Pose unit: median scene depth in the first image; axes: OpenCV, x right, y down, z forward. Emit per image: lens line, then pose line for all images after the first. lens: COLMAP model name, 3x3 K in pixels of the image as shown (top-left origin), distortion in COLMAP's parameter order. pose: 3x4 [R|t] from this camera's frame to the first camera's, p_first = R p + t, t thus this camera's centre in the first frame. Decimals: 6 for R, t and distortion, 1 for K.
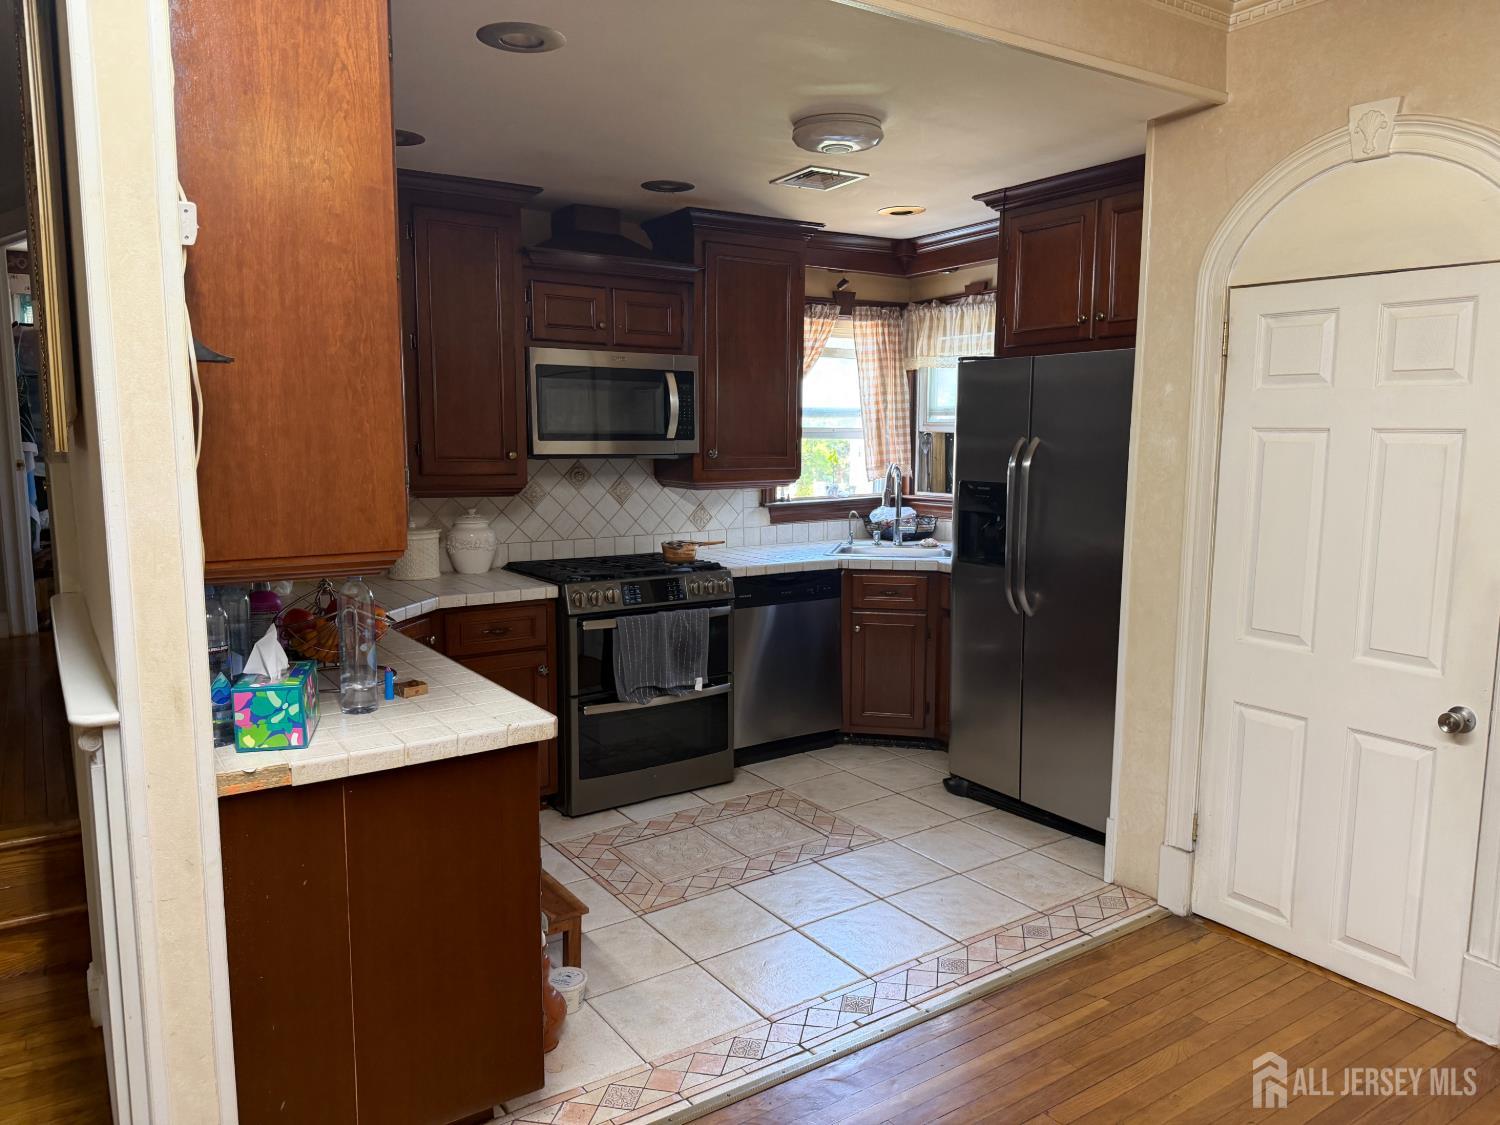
lens RADIAL K [[1037.6, 0, 743.4], [0, 1037.6, 561.8], [0, 0, 1]] dist [0.137816, -0.219443]
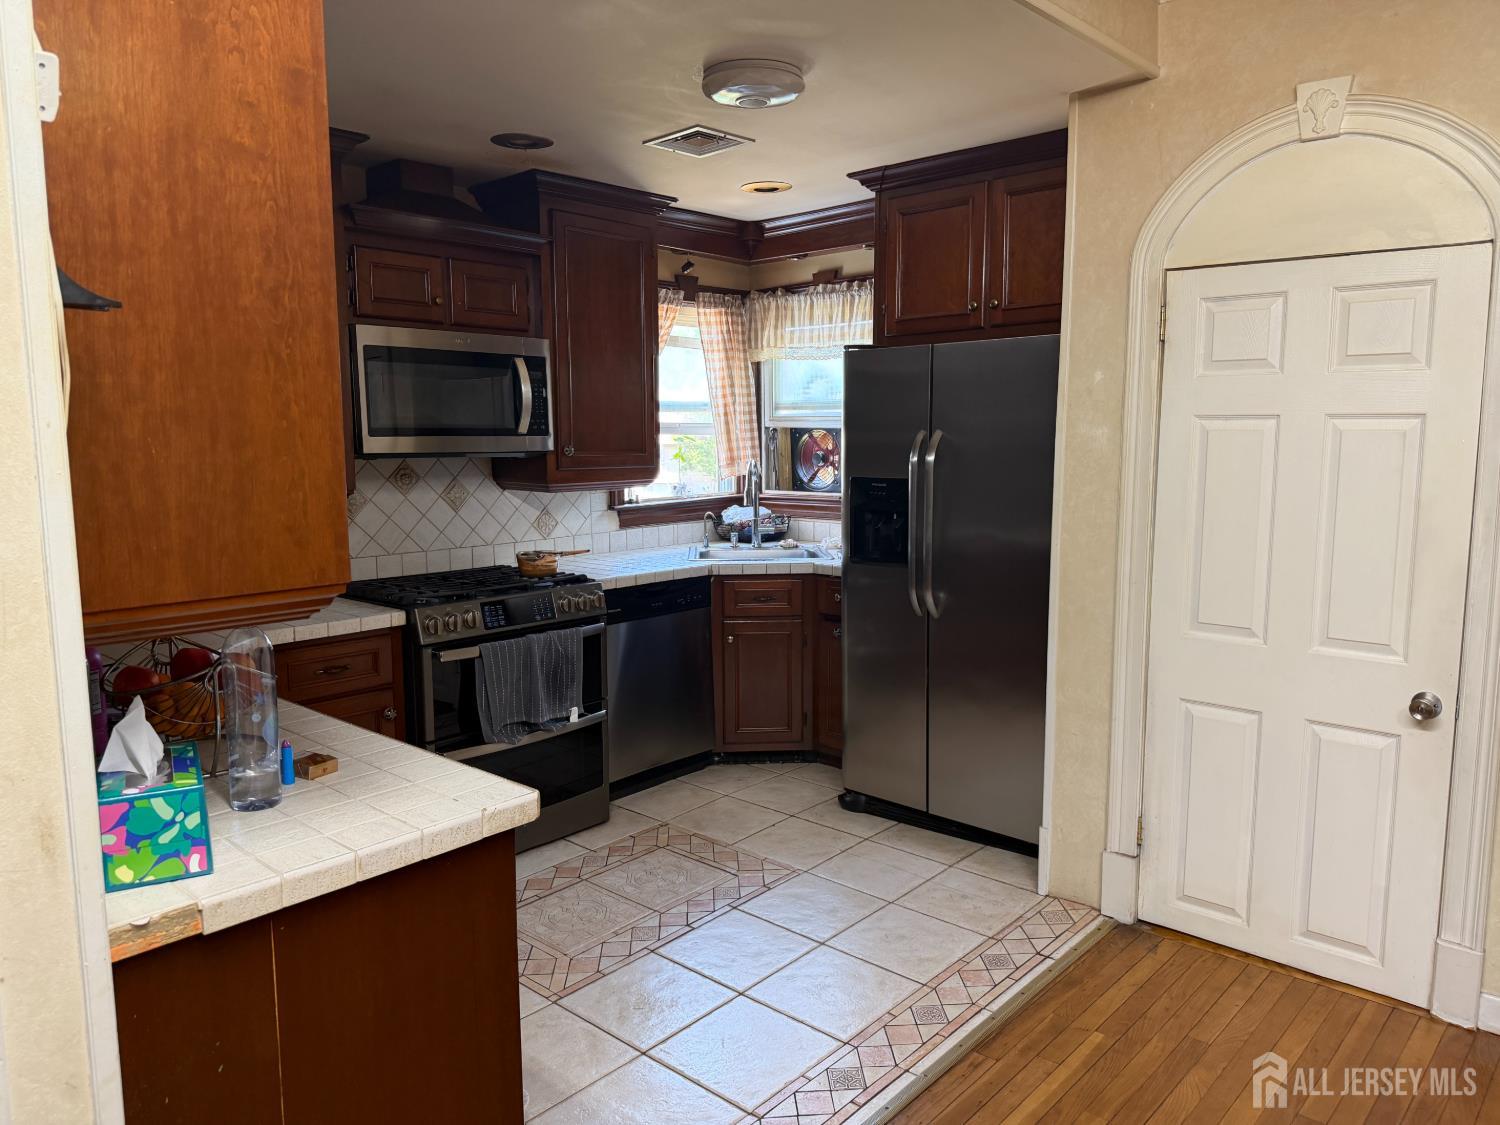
lens RADIAL K [[1043.6, 0, 750.2], [0, 1043.6, 560.3], [0, 0, 1]] dist [0.144726, -0.236118]
pose [[0.969874, -0.037180, 0.240754, -0.125569], [0.037713, 0.999286, 0.002393, -0.009864], [-0.240671, 0.006759, 0.970583, 0.126360]]
